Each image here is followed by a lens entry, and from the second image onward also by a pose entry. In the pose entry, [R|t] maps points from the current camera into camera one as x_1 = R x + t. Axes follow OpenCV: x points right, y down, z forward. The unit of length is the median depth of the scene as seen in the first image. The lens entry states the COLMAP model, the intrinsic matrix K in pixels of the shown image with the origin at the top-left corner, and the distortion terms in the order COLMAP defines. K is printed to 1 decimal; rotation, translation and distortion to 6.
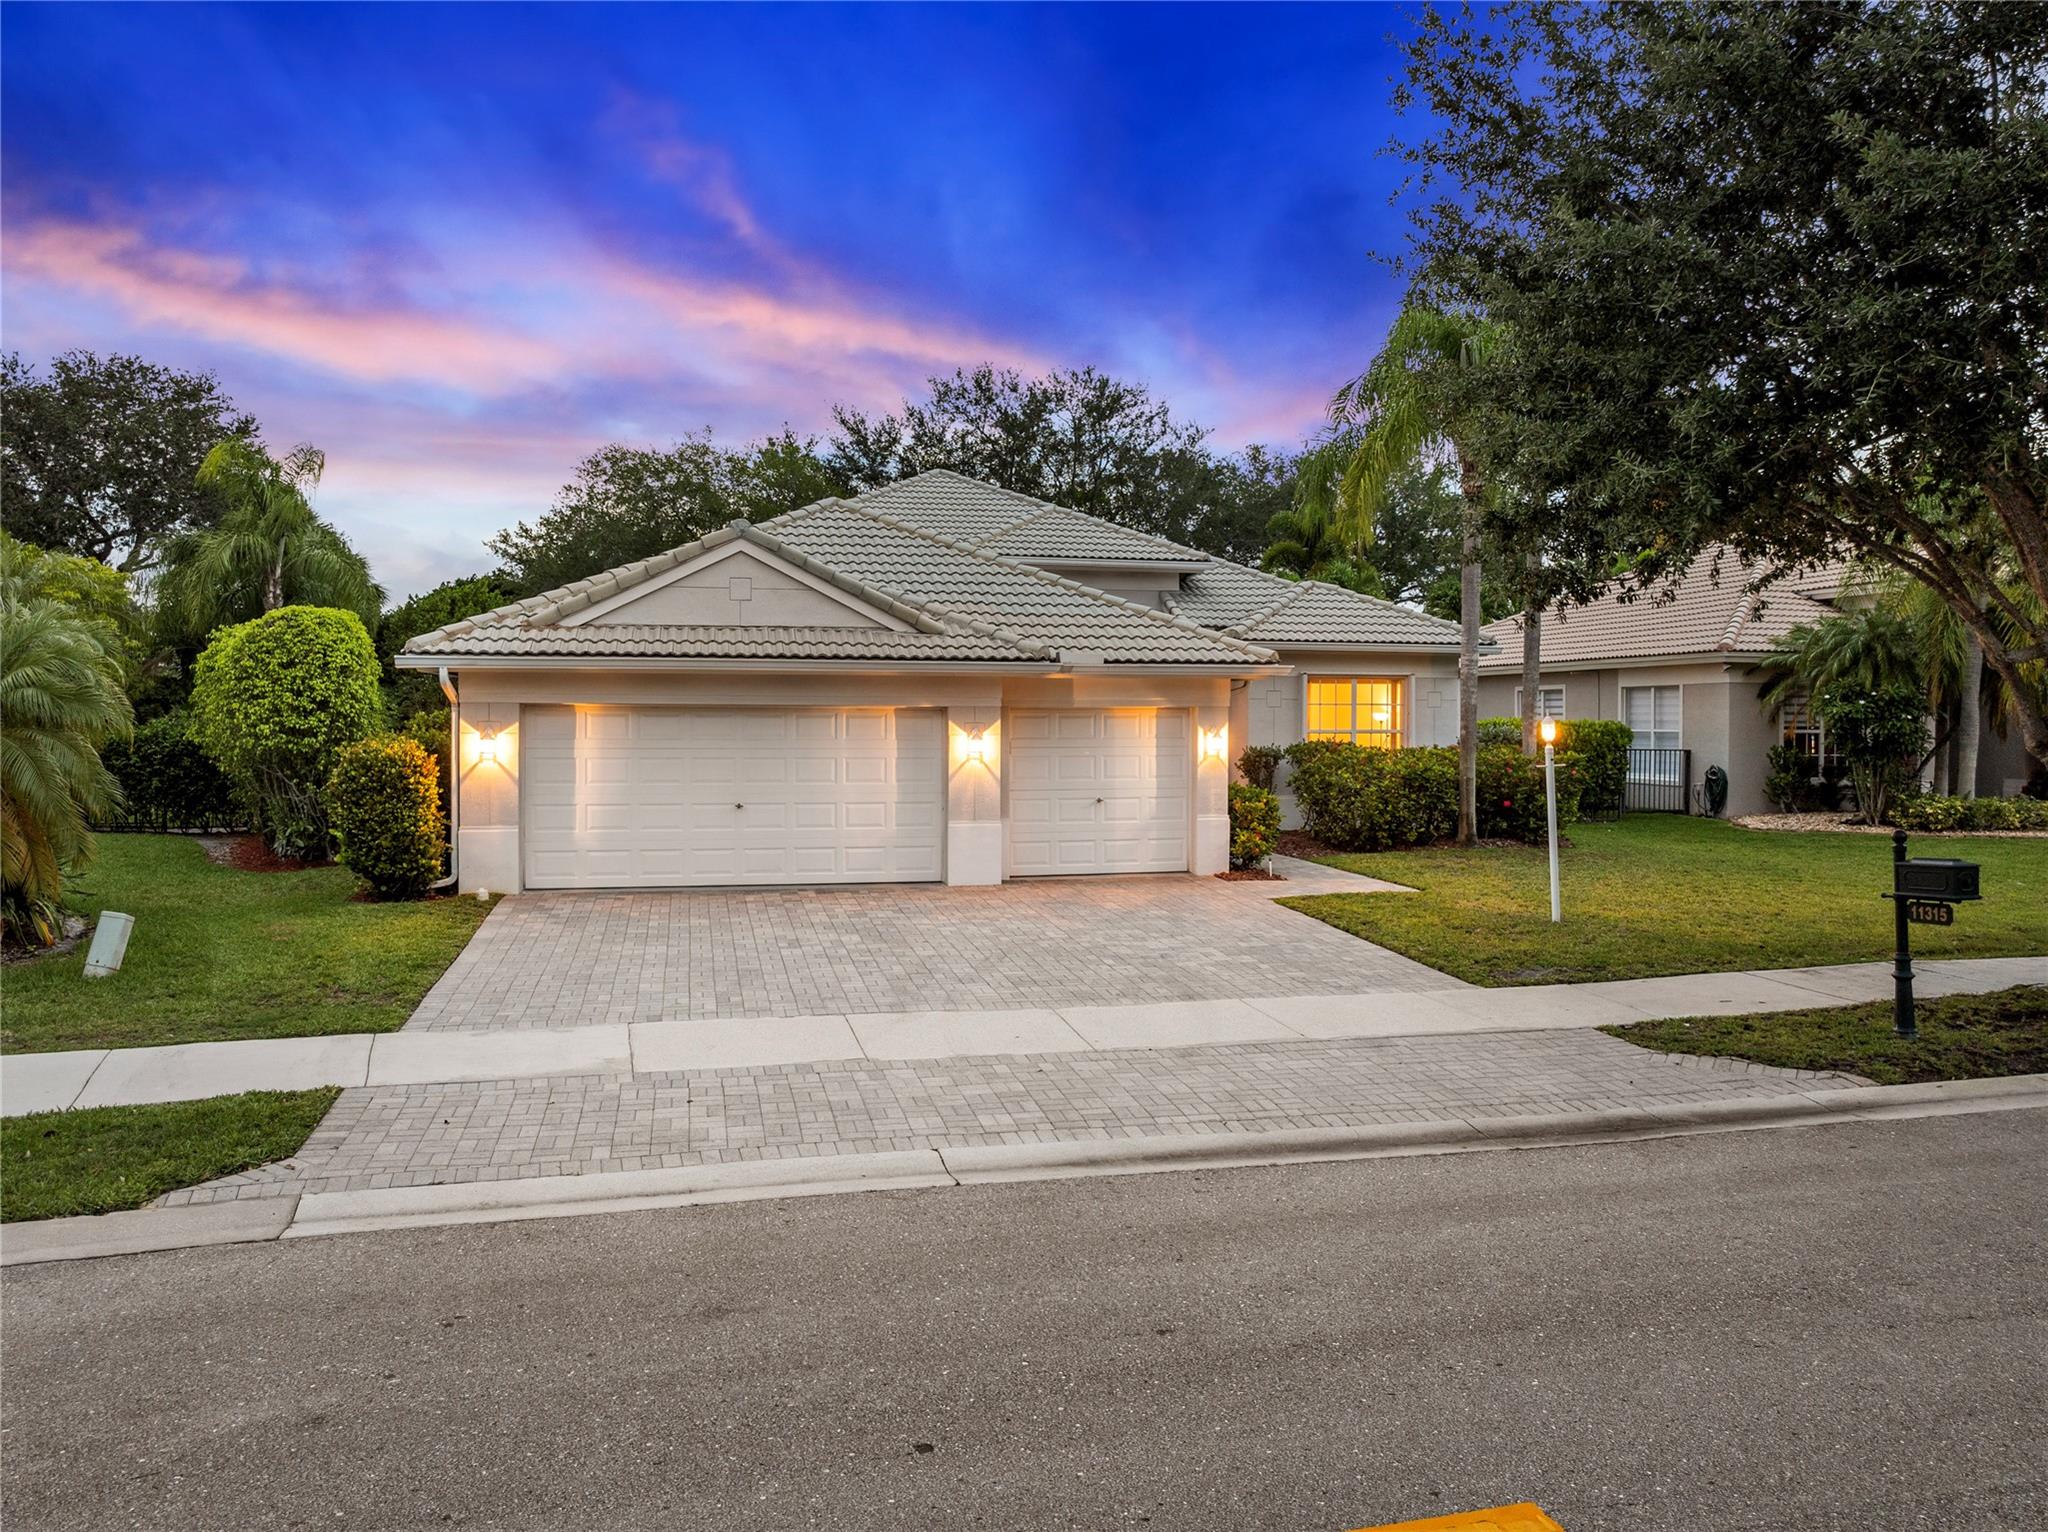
lens RADIAL K [[1449.9, 0, 1024.0], [0, 1449.9, 766.0], [0, 0, 1]] dist [-0.042475, 0.002712]
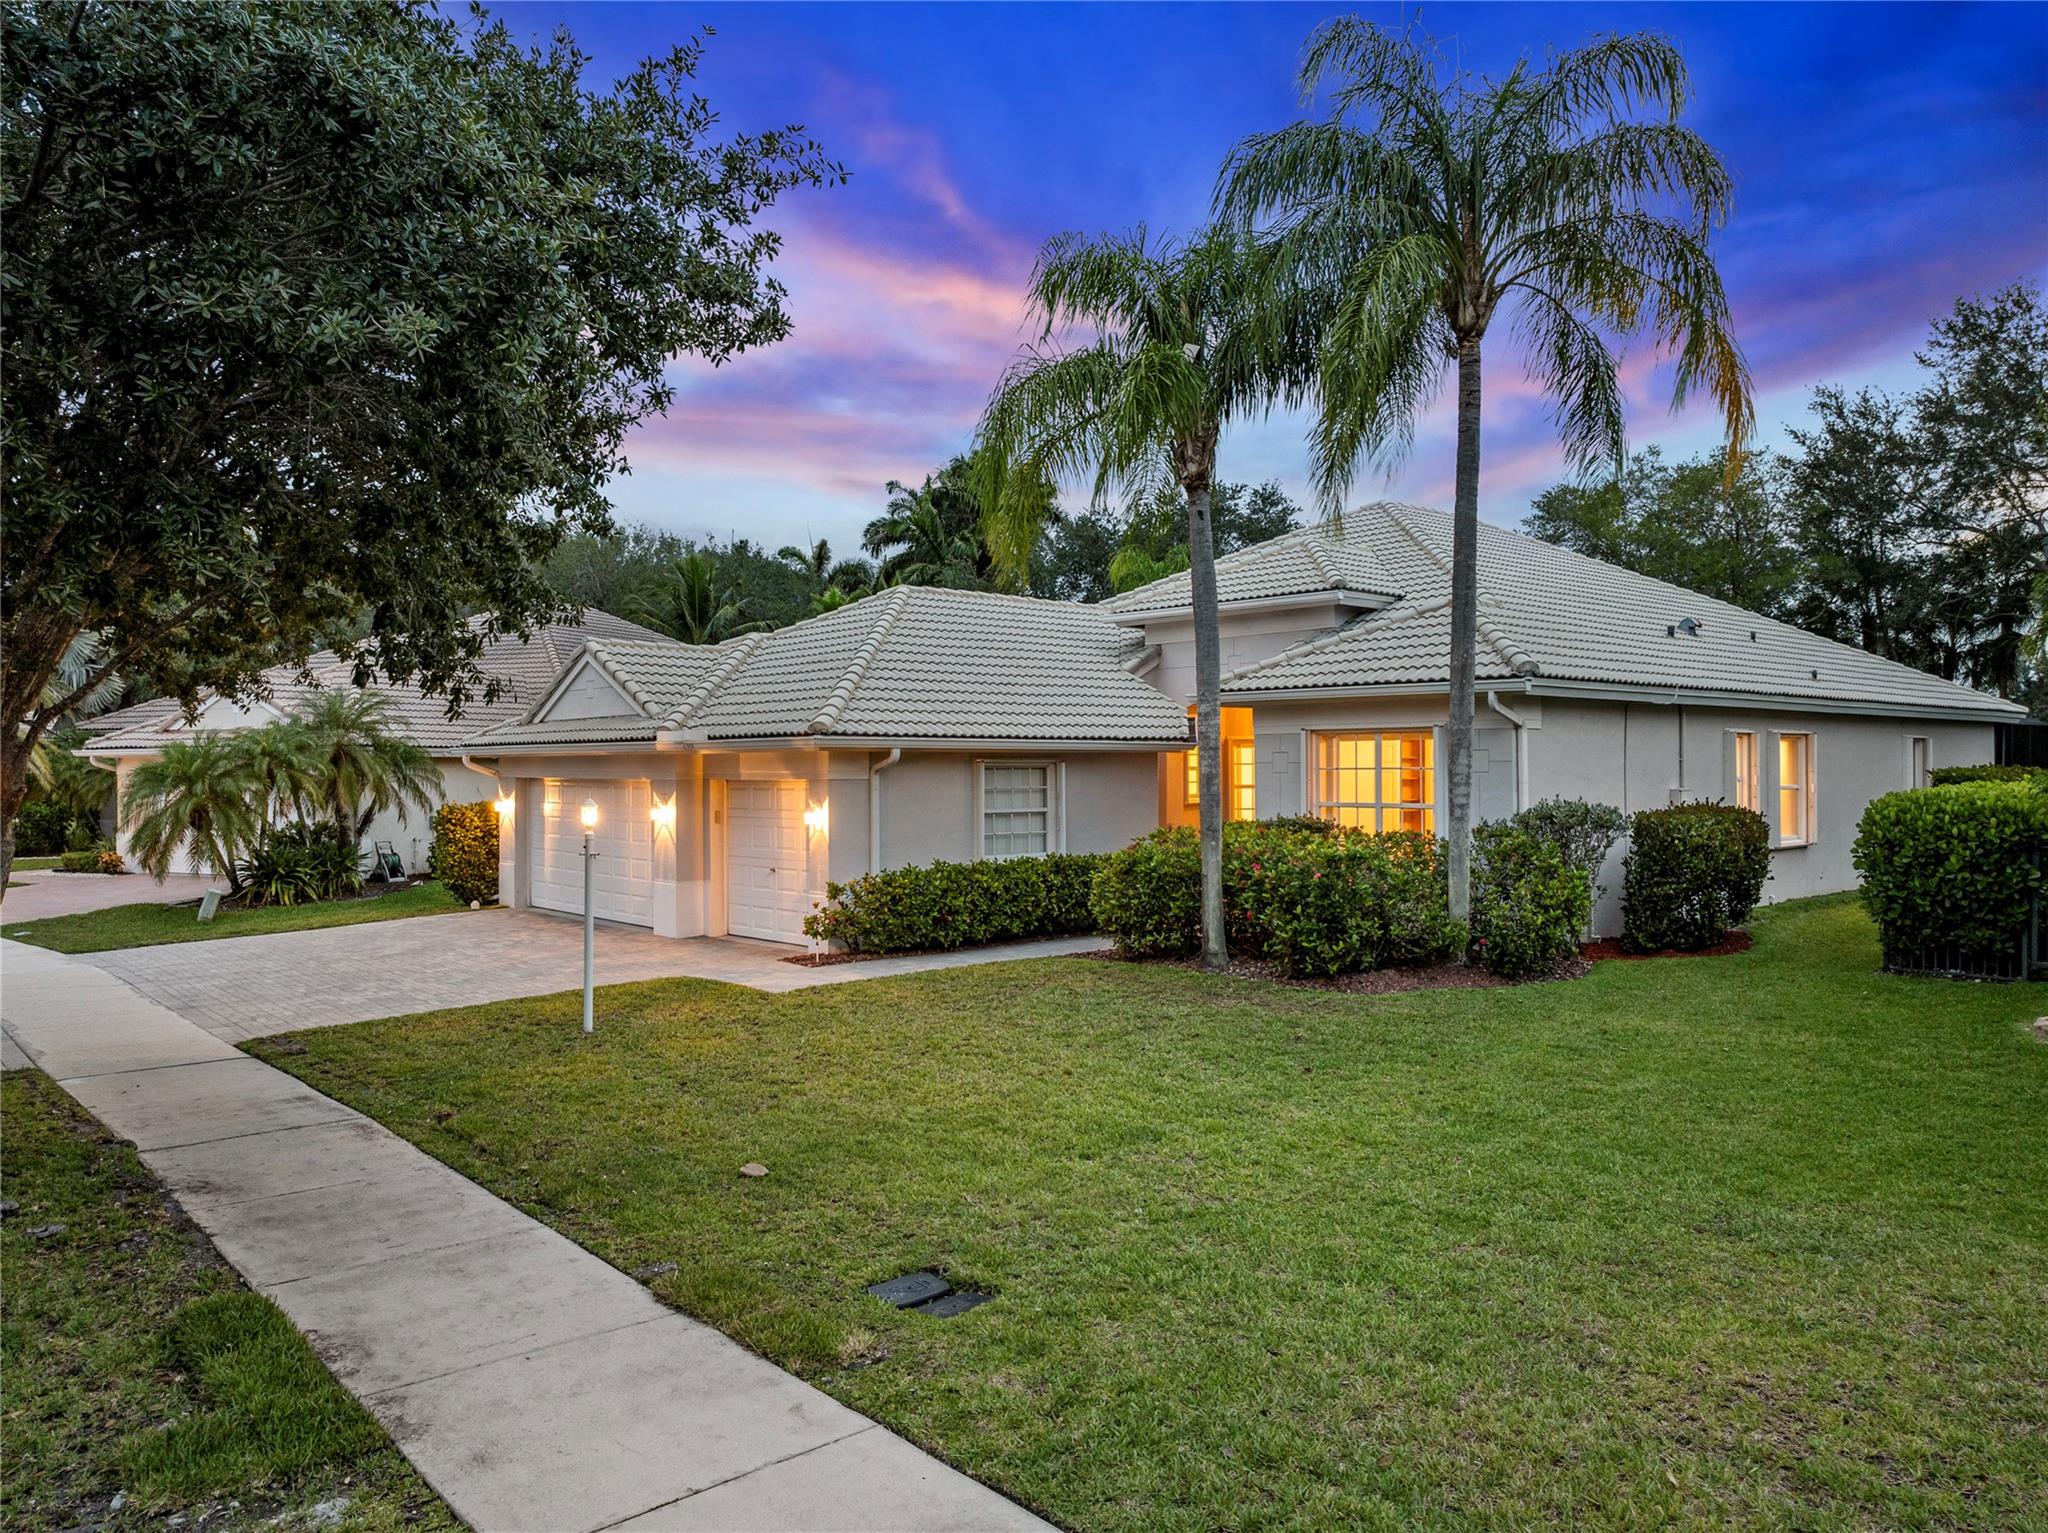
lens RADIAL K [[1453.5, 0, 1024.0], [0, 1453.5, 766.5], [0, 0, 1]] dist [-0.046646, 0.005635]
pose [[0.487083, -0.005220, -0.873340, 1.118605], [-0.023173, 0.999553, -0.018898, -0.036897], [0.873048, 0.029442, 0.486745, 0.699541]]
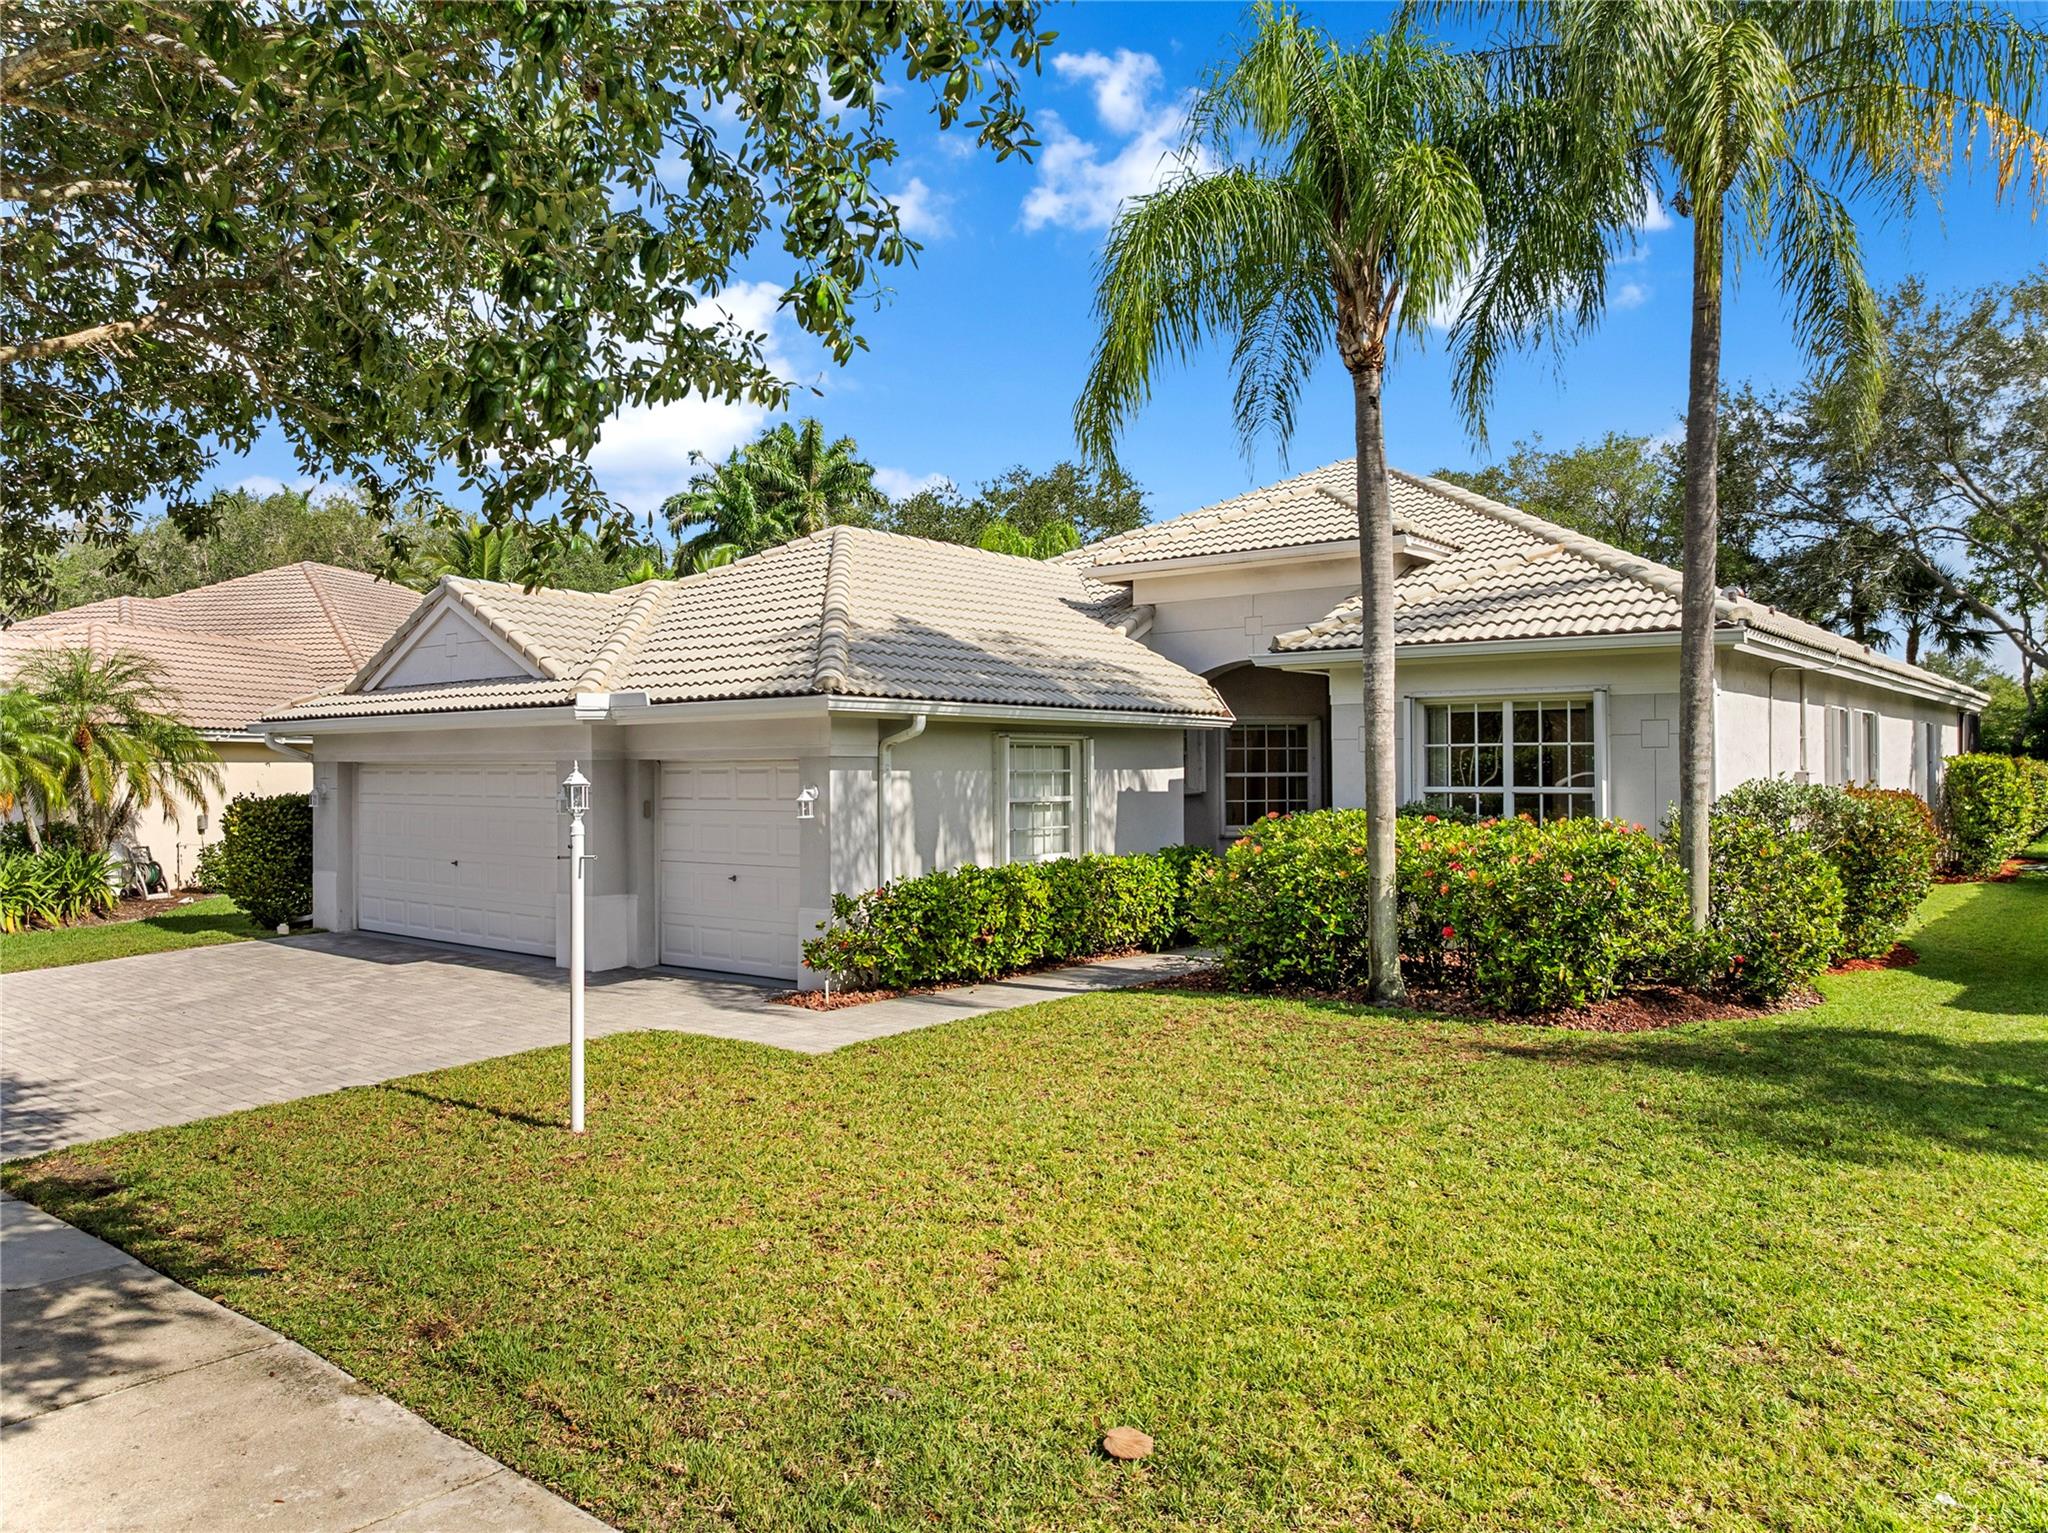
lens RADIAL K [[1468.3, 0, 1026.0], [0, 1468.3, 757.0], [0, 0, 1]] dist [-0.056891, 0.026205]
pose [[0.623396, -0.012250, -0.781810, 0.821608], [-0.019963, 0.999302, -0.031576, -0.021285], [0.781651, 0.035292, 0.622716, 0.678473]]
